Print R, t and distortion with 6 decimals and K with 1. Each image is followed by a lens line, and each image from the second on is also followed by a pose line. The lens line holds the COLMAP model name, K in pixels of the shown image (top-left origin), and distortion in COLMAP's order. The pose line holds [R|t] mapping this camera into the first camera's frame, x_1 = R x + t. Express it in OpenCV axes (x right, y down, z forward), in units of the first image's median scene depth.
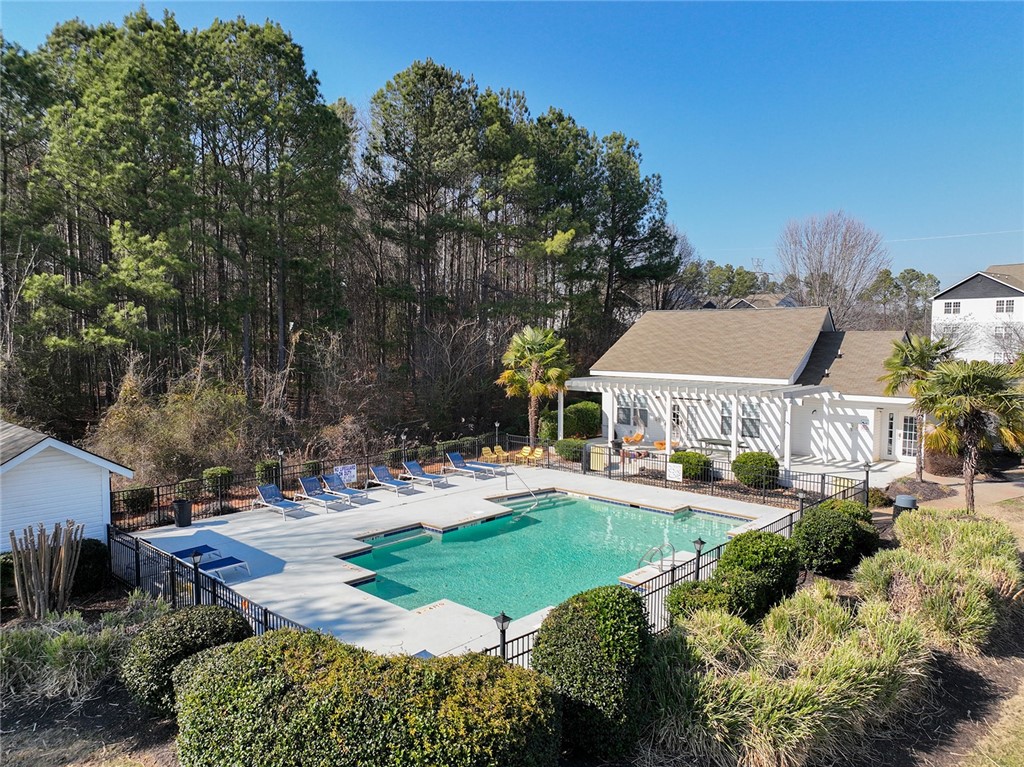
lens RADIAL K [[714.3, 0, 512.0], [0, 714.3, 383.5], [0, 0, 1]] dist [-0.000168, -0.000450]
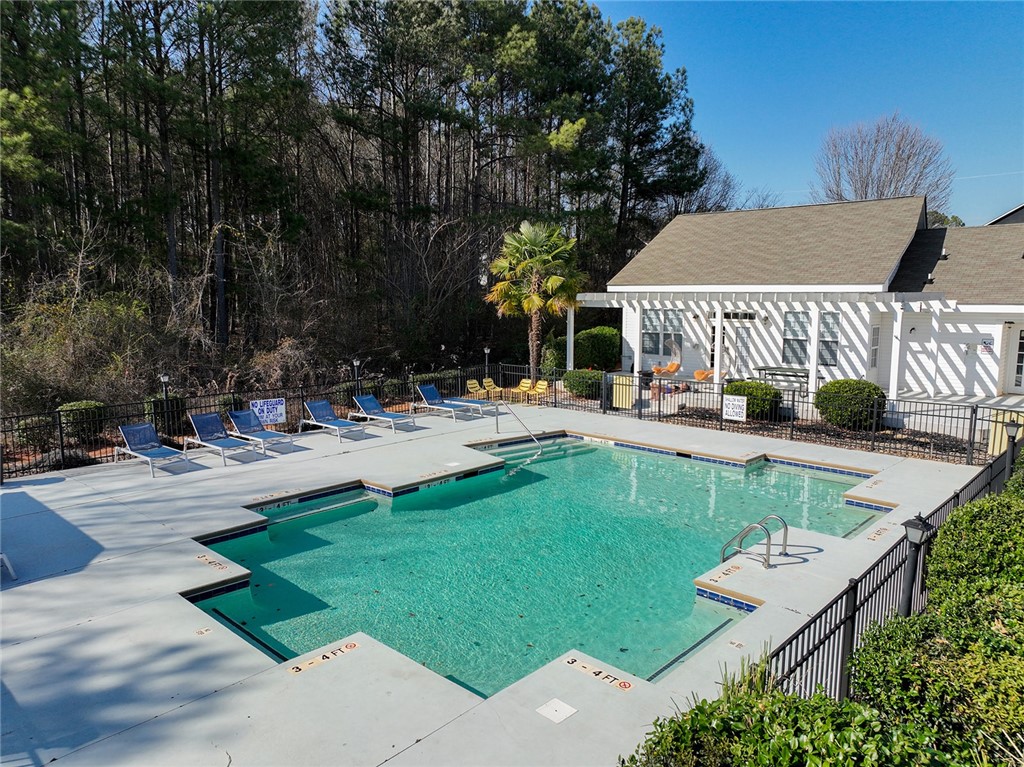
lens RADIAL K [[714.3, 0, 512.0], [0, 714.3, 383.5], [0, 0, 1]] dist [-0.000168, -0.000450]
pose [[0.999995, -0.002789, -0.001490, 0.006893], [0.002875, 0.998138, 0.060926, 0.049155], [0.001317, -0.060930, 0.998141, 0.257838]]
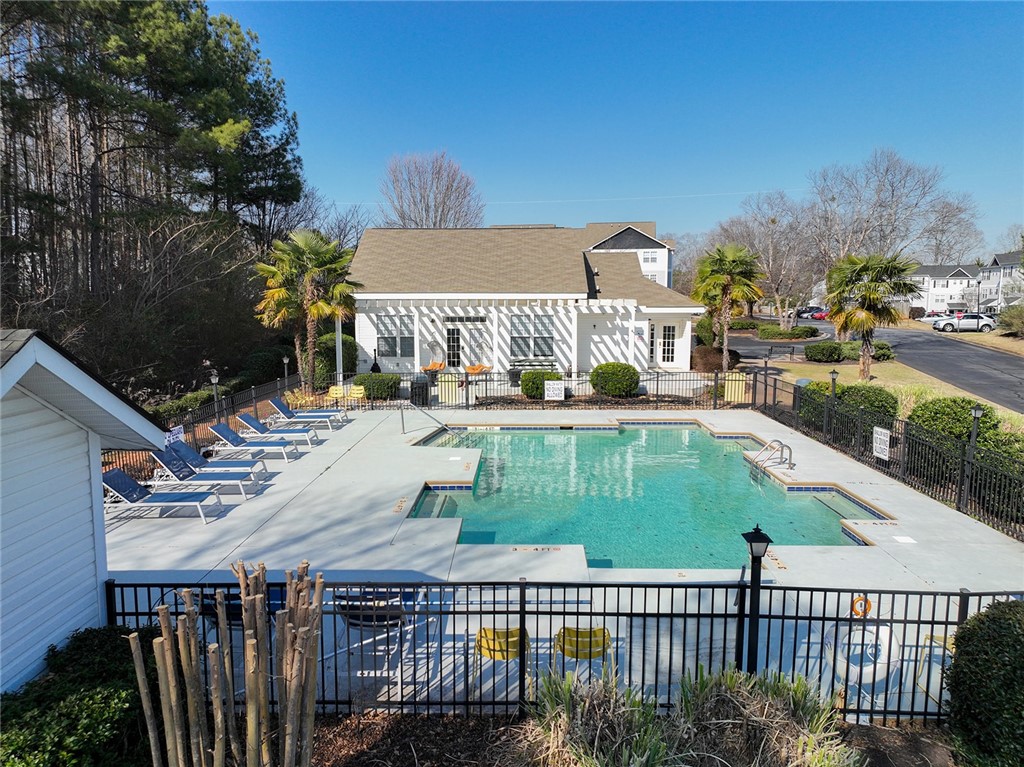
lens RADIAL K [[712.0, 0, 512.0], [0, 712.0, 383.5], [0, 0, 1]] dist [0.009171, 0.002272]
pose [[0.744706, -0.083903, 0.662098, -0.352477], [0.048366, 0.996242, 0.071847, 0.042313], [-0.665638, -0.021482, 0.745966, 0.321547]]
